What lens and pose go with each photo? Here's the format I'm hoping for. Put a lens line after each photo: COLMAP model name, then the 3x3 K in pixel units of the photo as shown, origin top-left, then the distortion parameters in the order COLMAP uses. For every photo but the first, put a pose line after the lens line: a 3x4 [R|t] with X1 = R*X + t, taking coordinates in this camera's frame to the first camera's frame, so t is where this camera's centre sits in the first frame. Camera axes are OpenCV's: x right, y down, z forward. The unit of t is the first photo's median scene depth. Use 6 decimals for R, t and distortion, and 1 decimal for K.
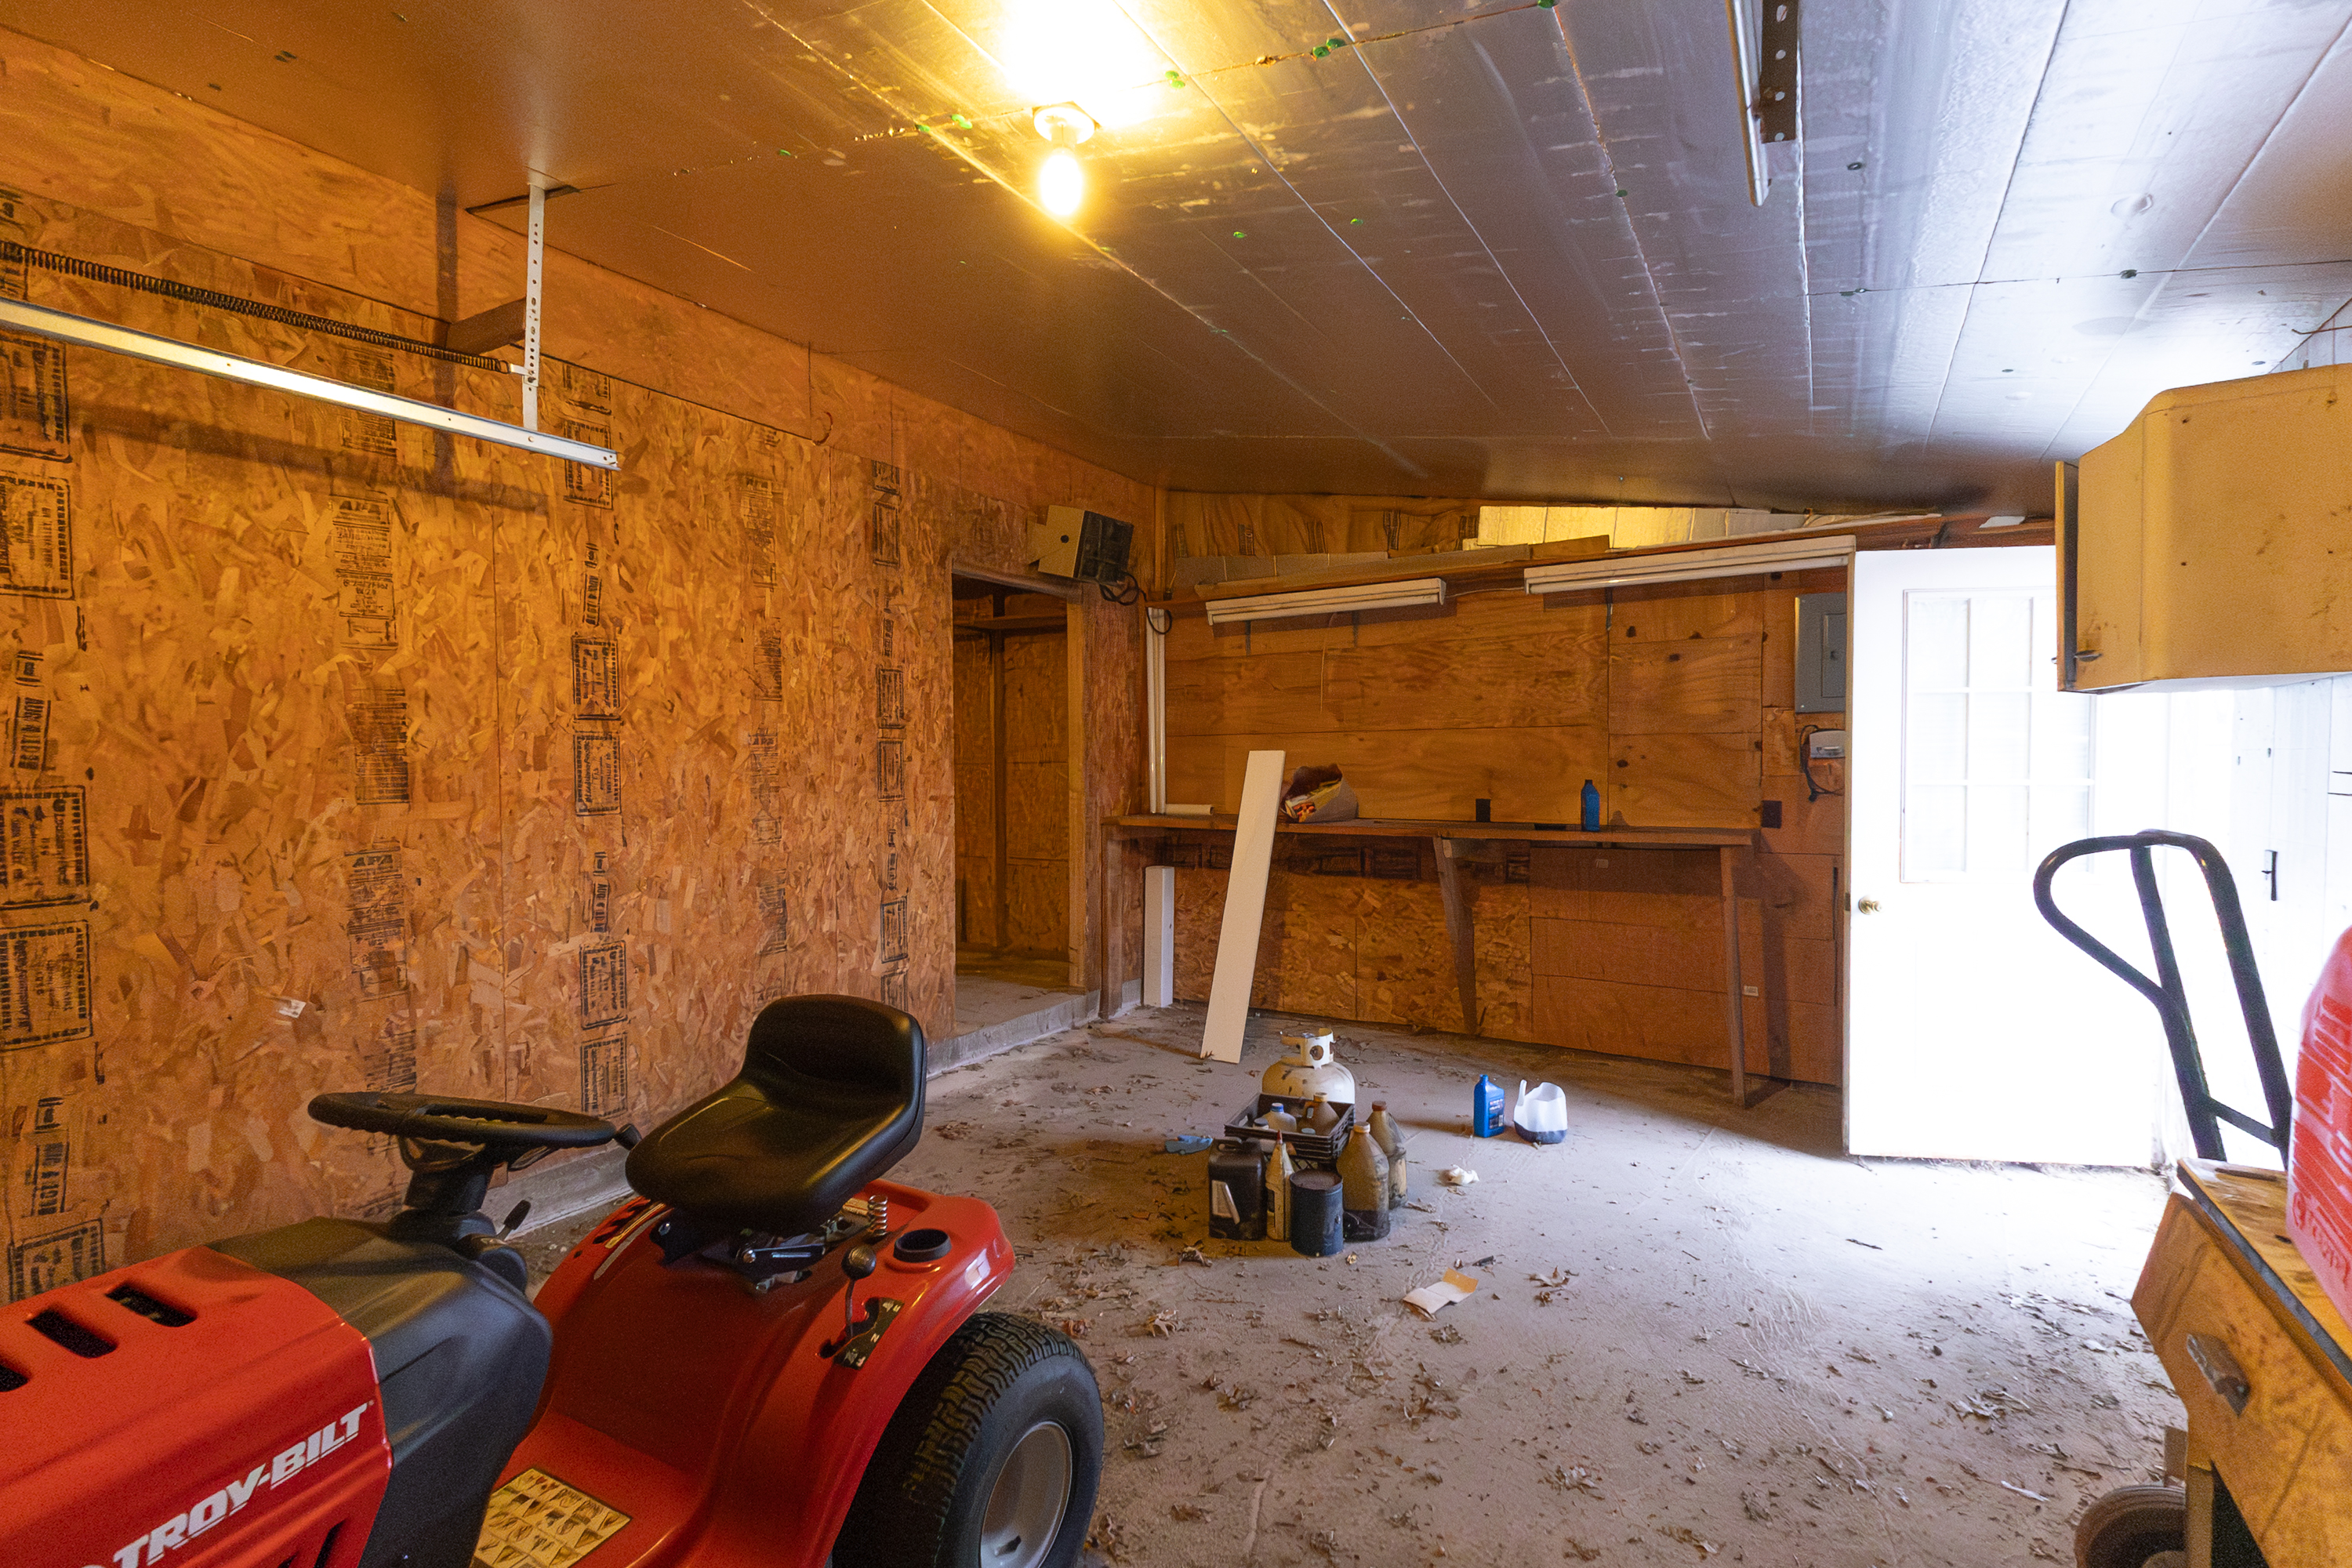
lens RADIAL K [[1070.4, 0, 1180.3], [0, 1070.4, 789.0], [0, 0, 1]] dist [0.017028, -0.000453]
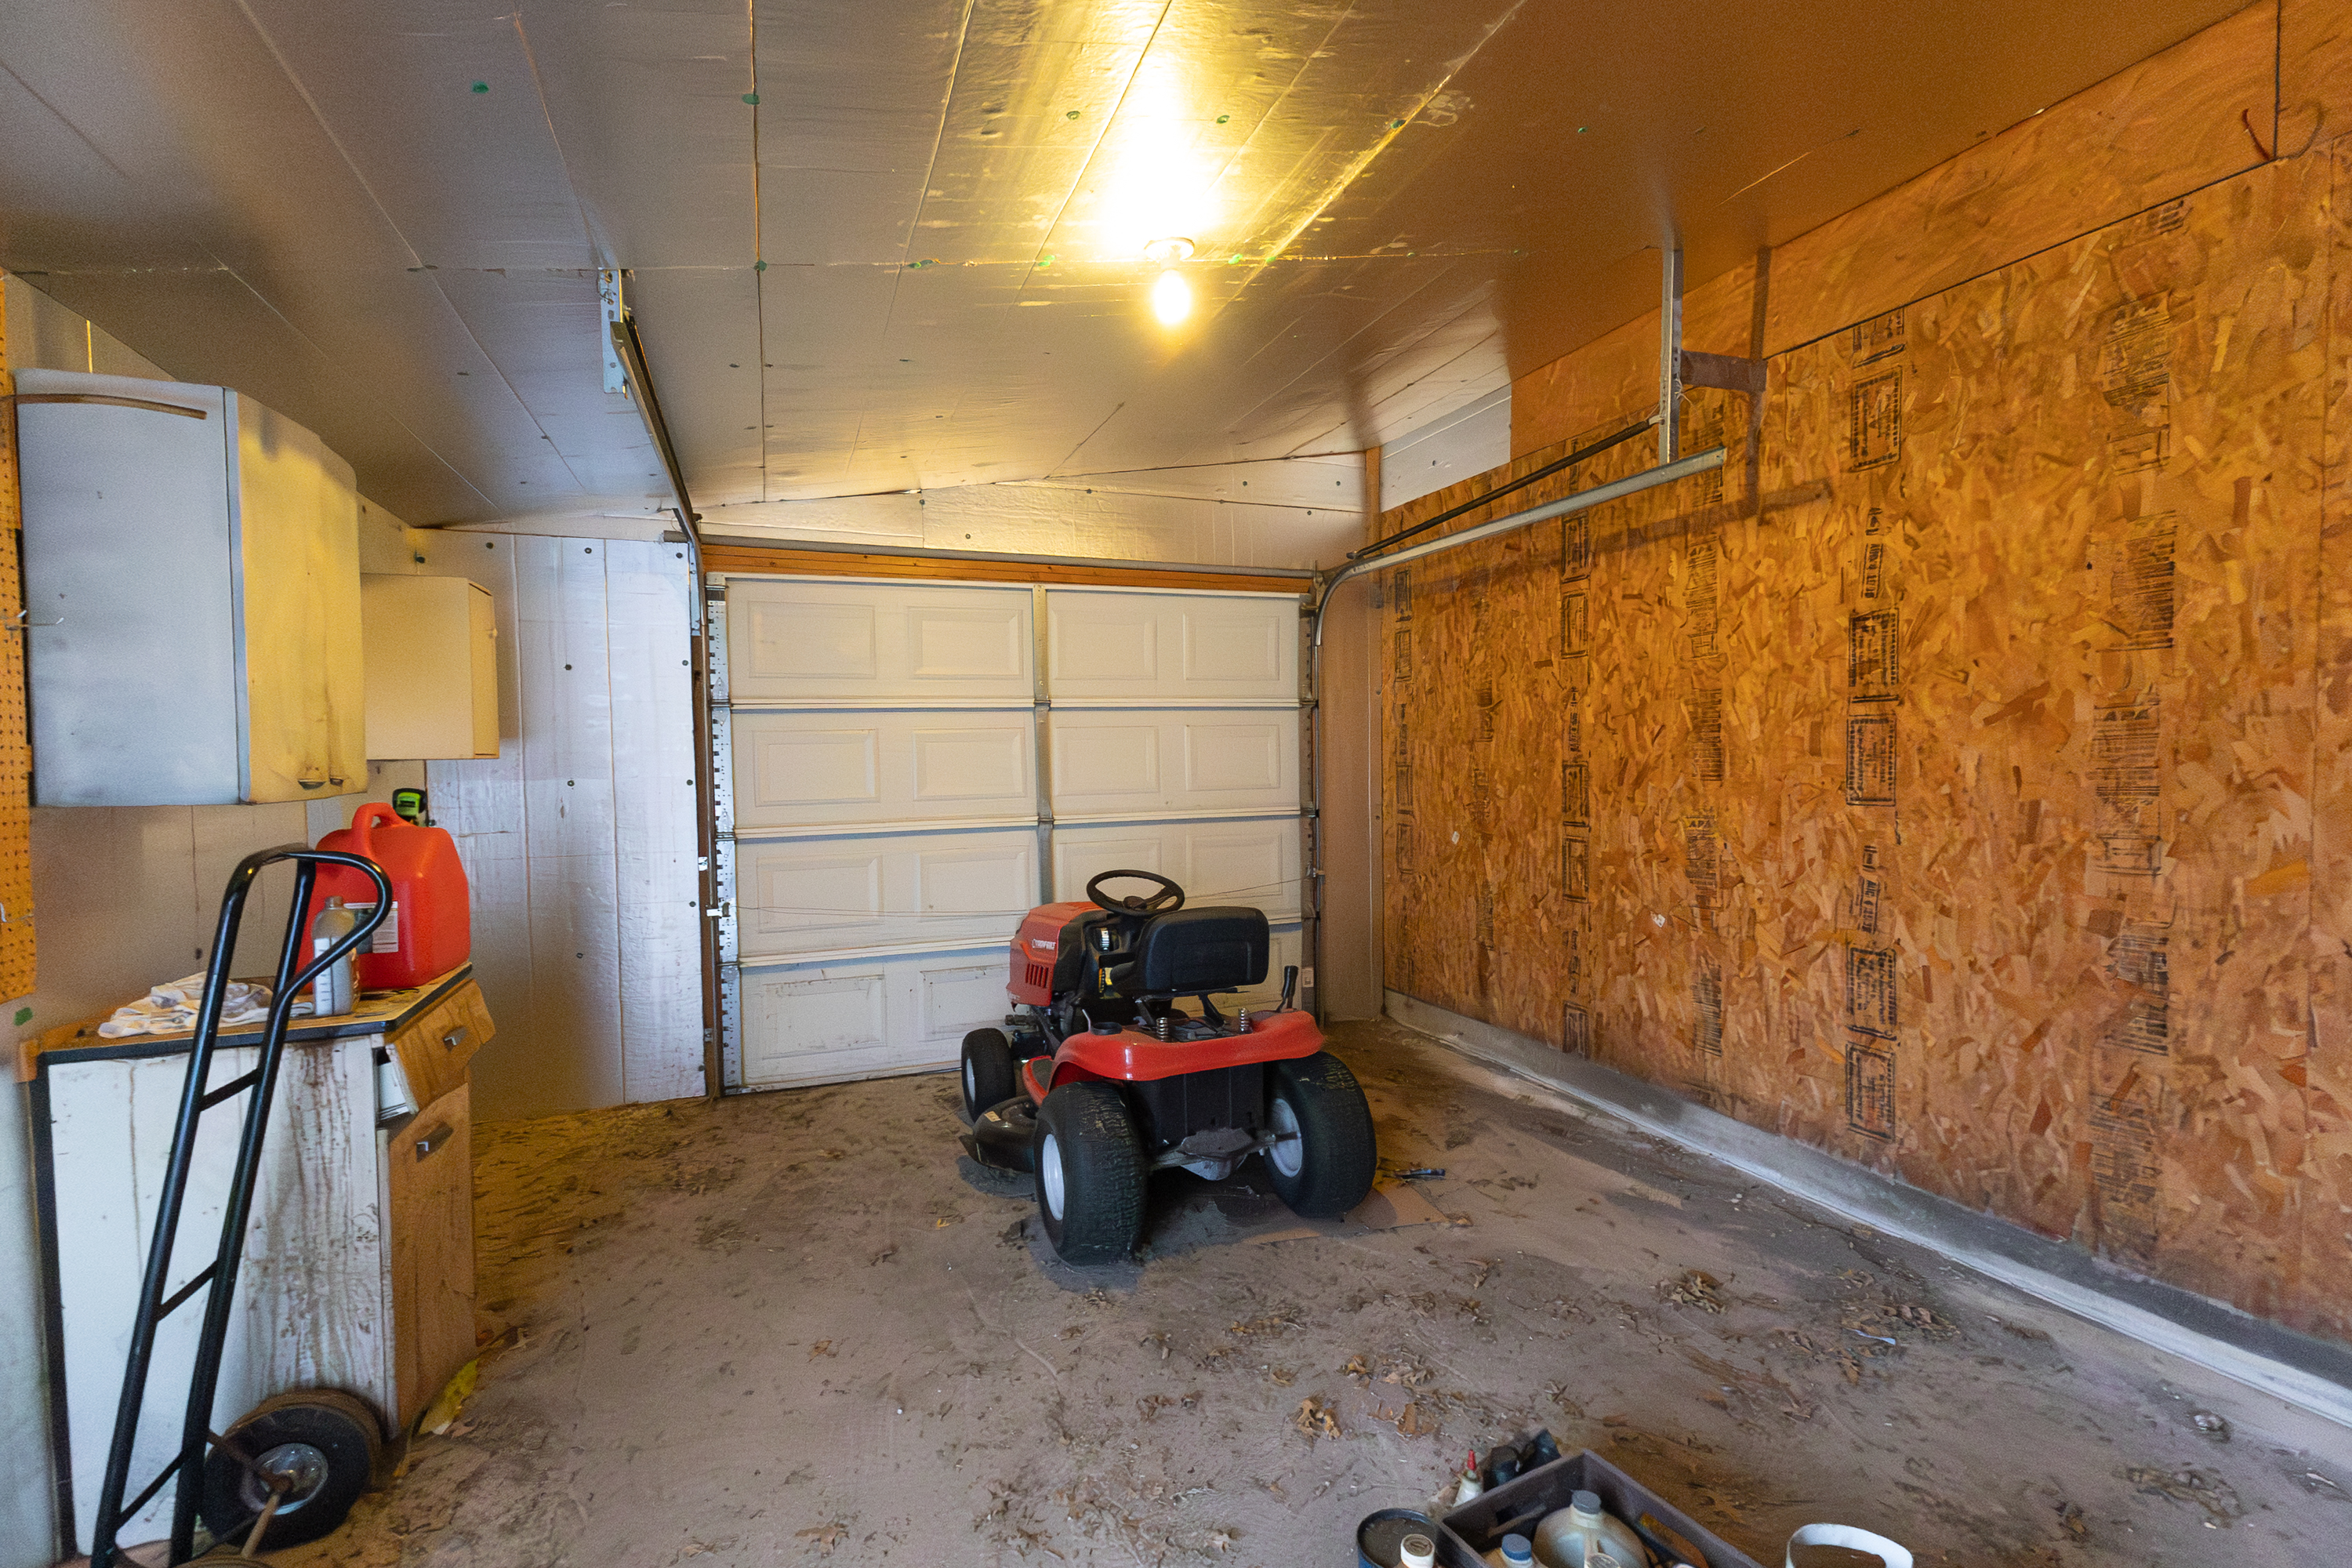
lens RADIAL K [[1070.4, 0, 1180.3], [0, 1070.4, 789.0], [0, 0, 1]] dist [0.017028, -0.000453]
pose [[-0.619096, 0.047889, -0.783854, 0.548625], [-0.000644, 0.998108, 0.061487, -0.046189], [0.785315, 0.038571, -0.617894, 1.114806]]
